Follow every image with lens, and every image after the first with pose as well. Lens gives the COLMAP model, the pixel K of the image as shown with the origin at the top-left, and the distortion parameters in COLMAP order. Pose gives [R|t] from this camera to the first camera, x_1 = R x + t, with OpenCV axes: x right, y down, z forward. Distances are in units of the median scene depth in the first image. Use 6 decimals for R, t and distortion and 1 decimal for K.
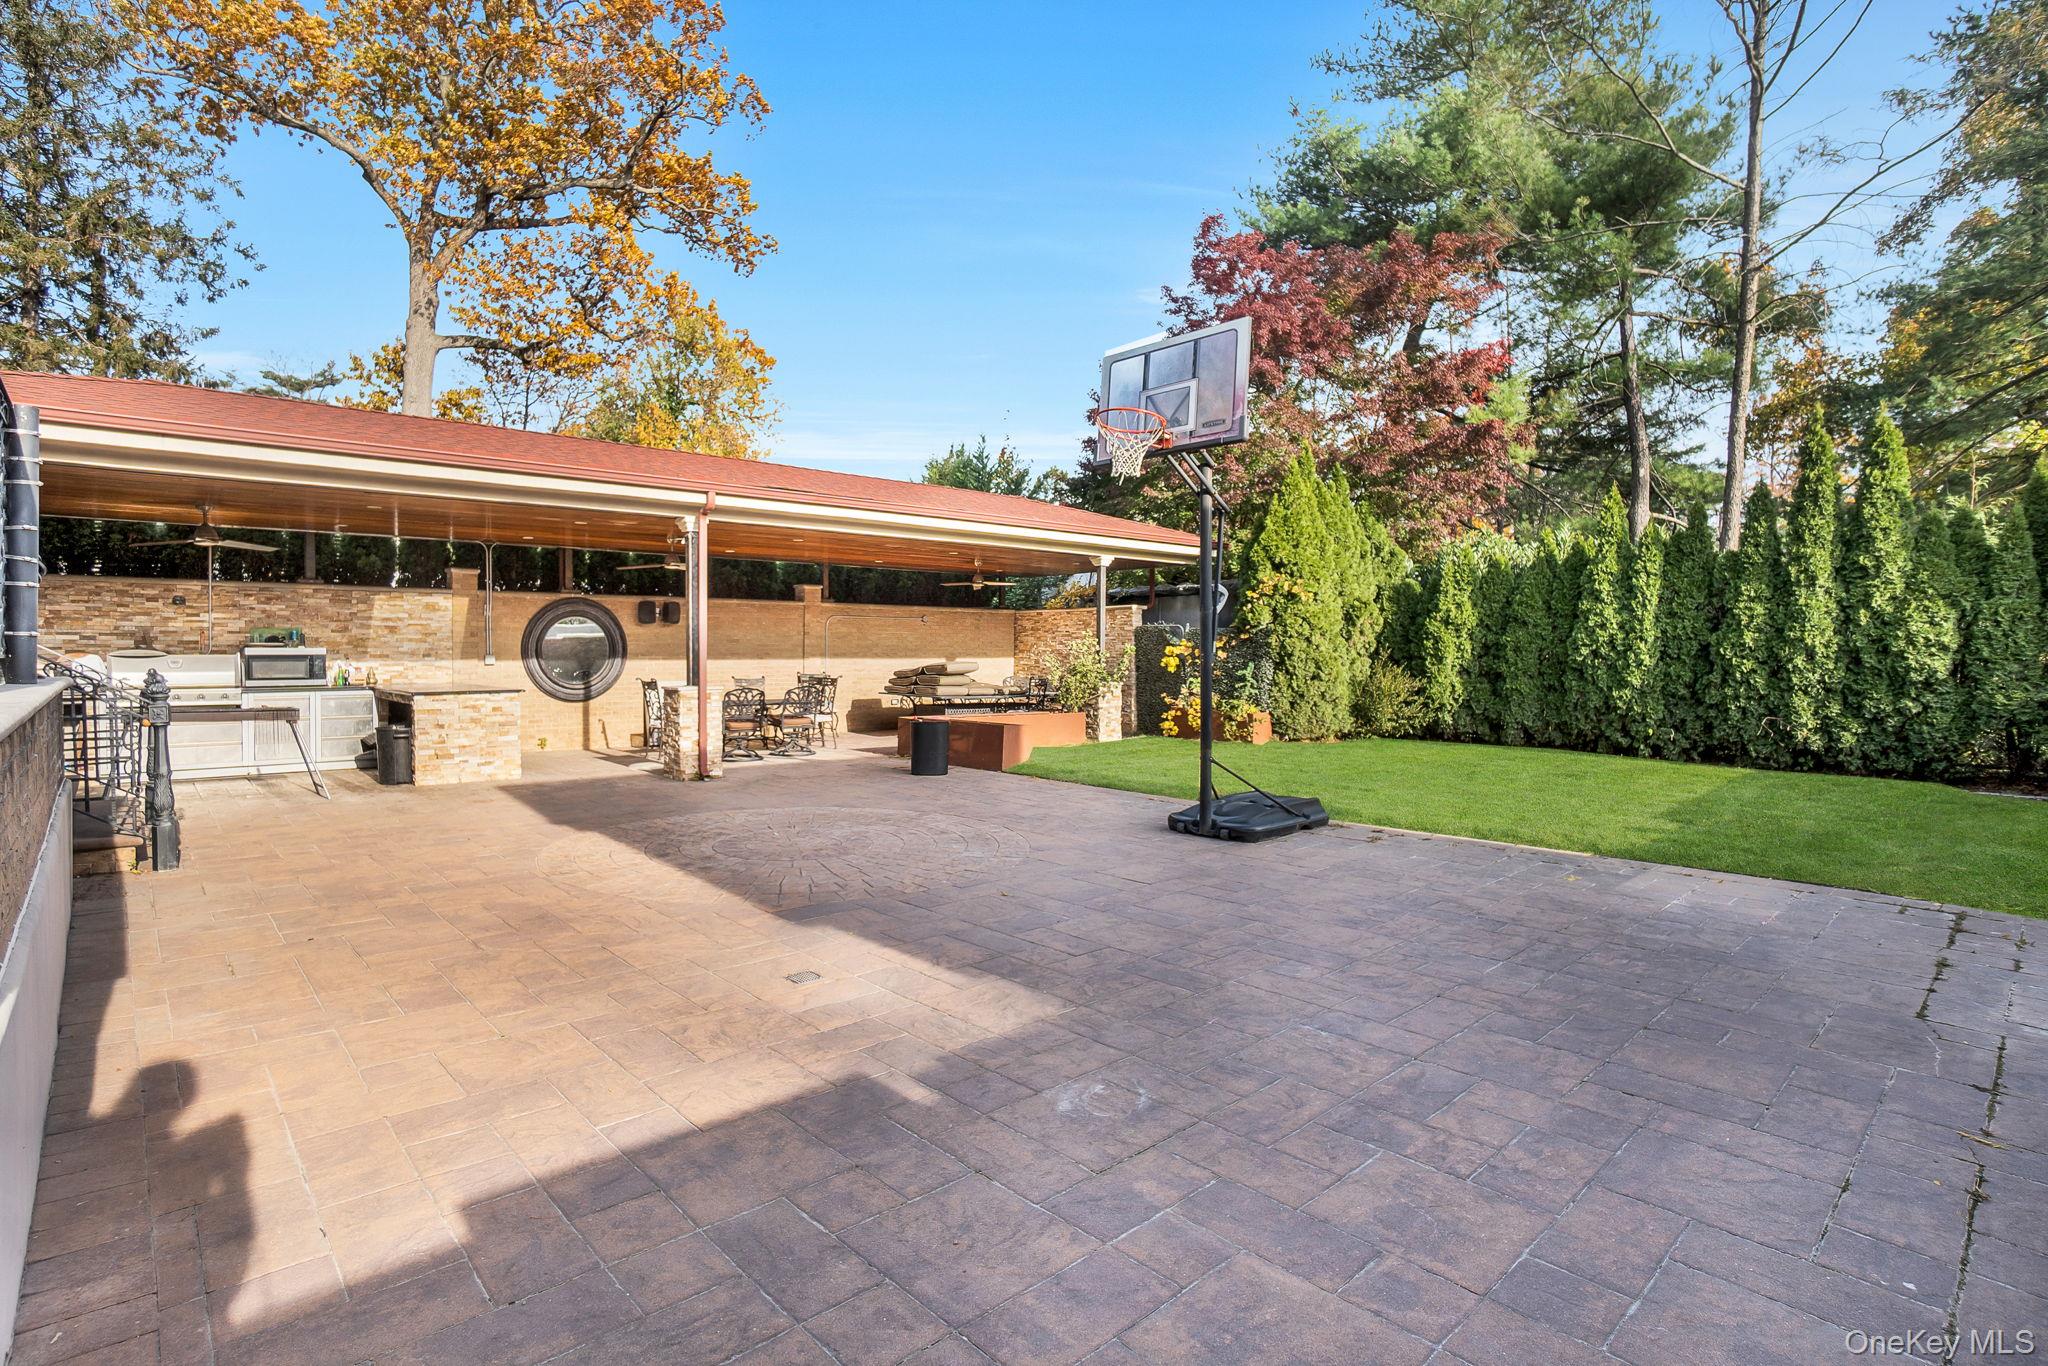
lens RADIAL K [[1007.3, 0, 1022.2], [0, 1007.3, 676.8], [0, 0, 1]] dist [0.005596, -0.000276]
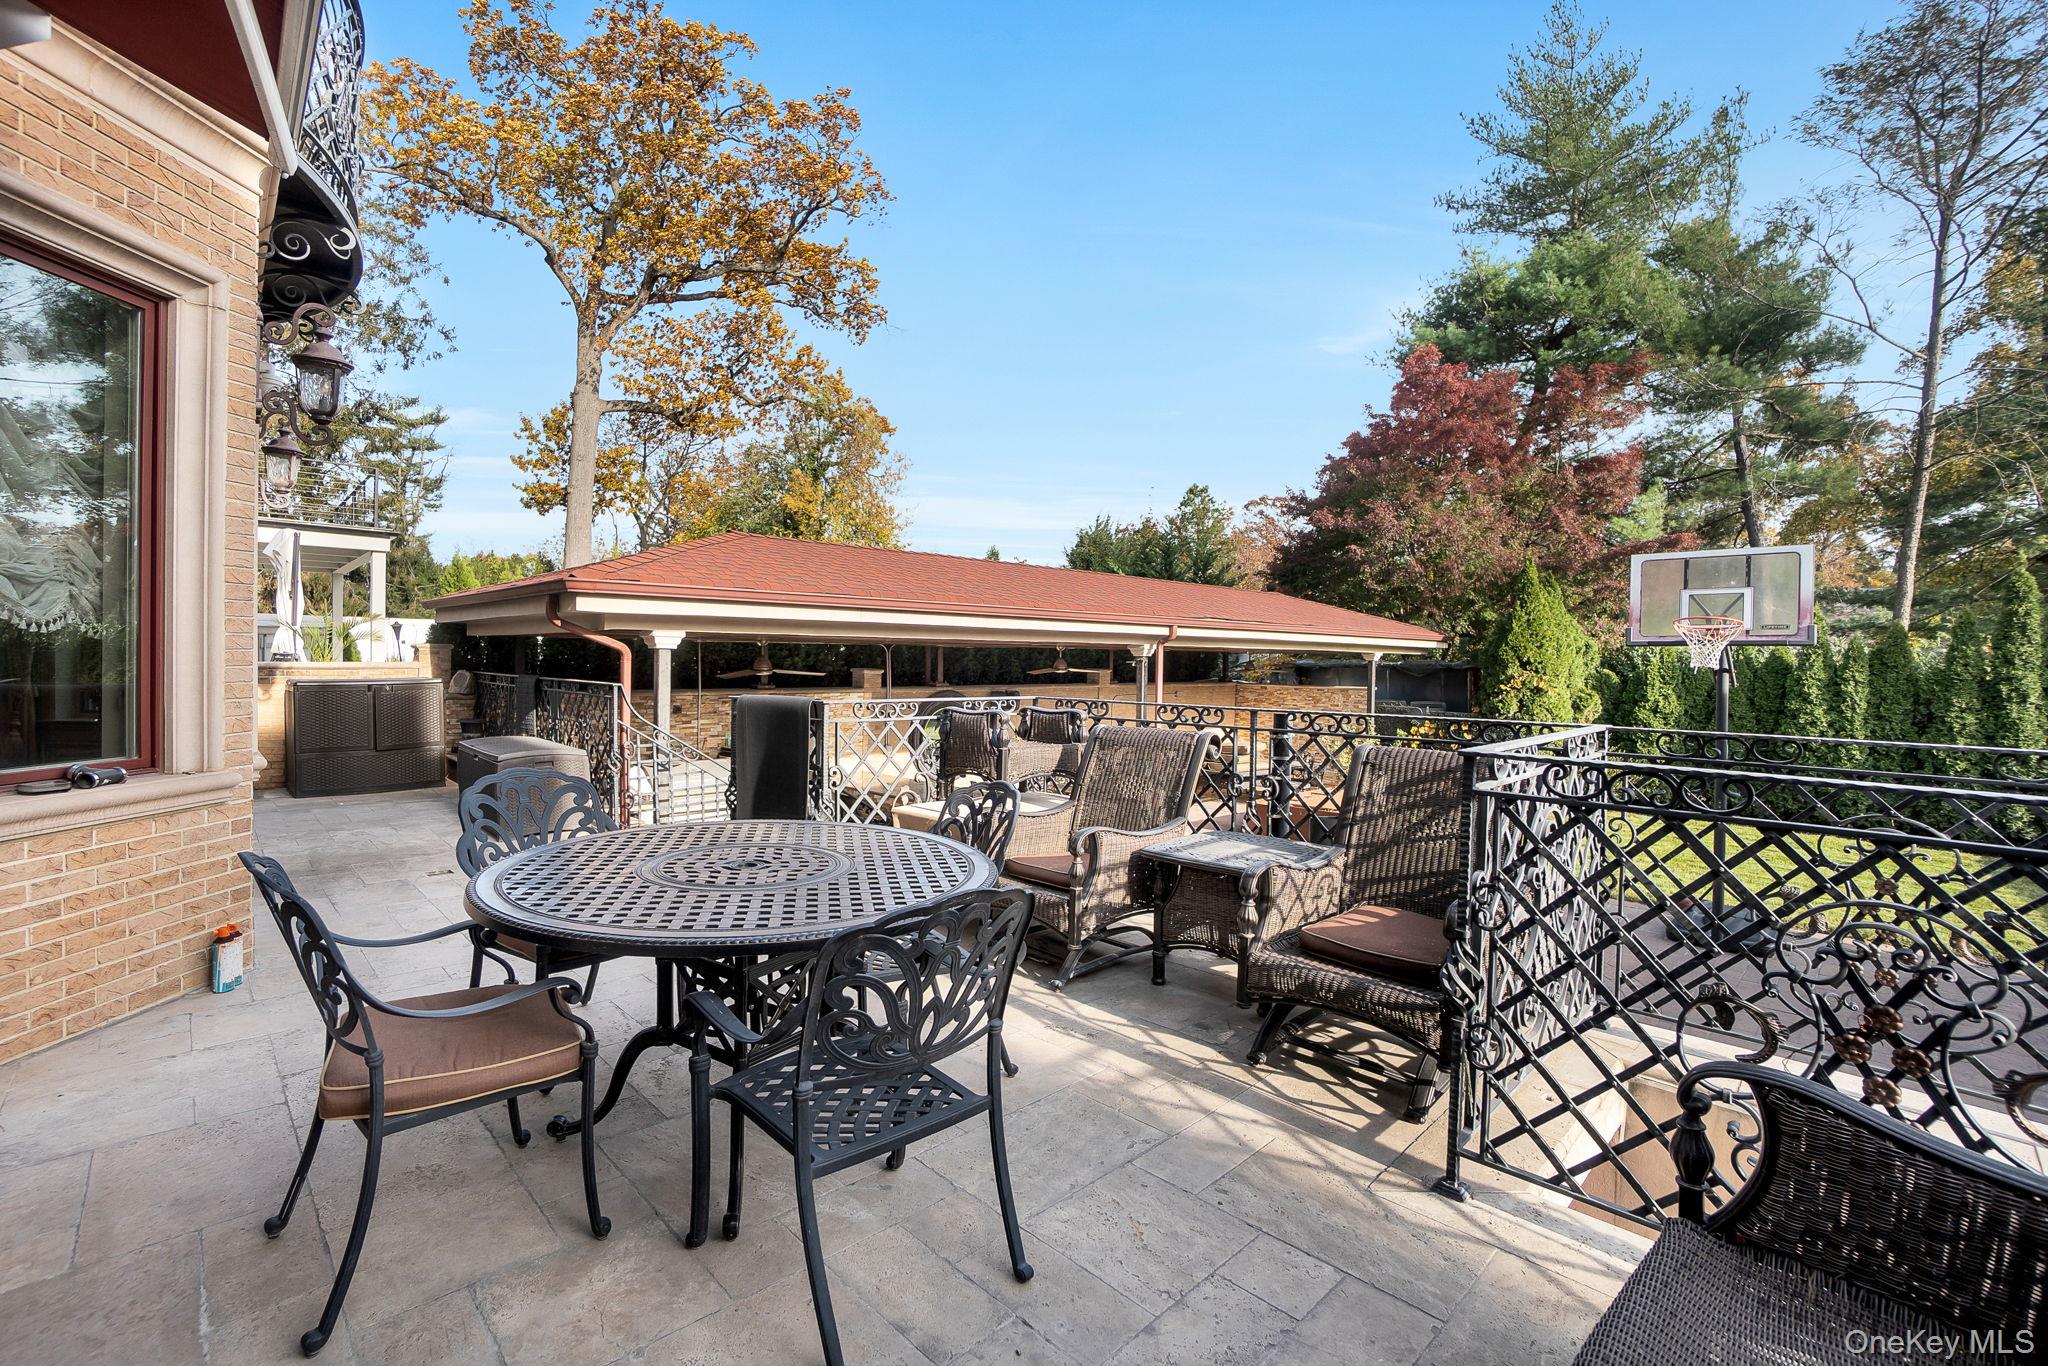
lens RADIAL K [[913.3, 0, 1023.5], [0, 913.3, 677.4], [0, 0, 1]] dist [-0.003839, 0.001910]
pose [[0.999233, 0.011748, 0.037352, -0.352369], [-0.011474, 0.999906, -0.007526, -0.076796], [-0.037437, 0.007092, 0.999274, -0.034229]]
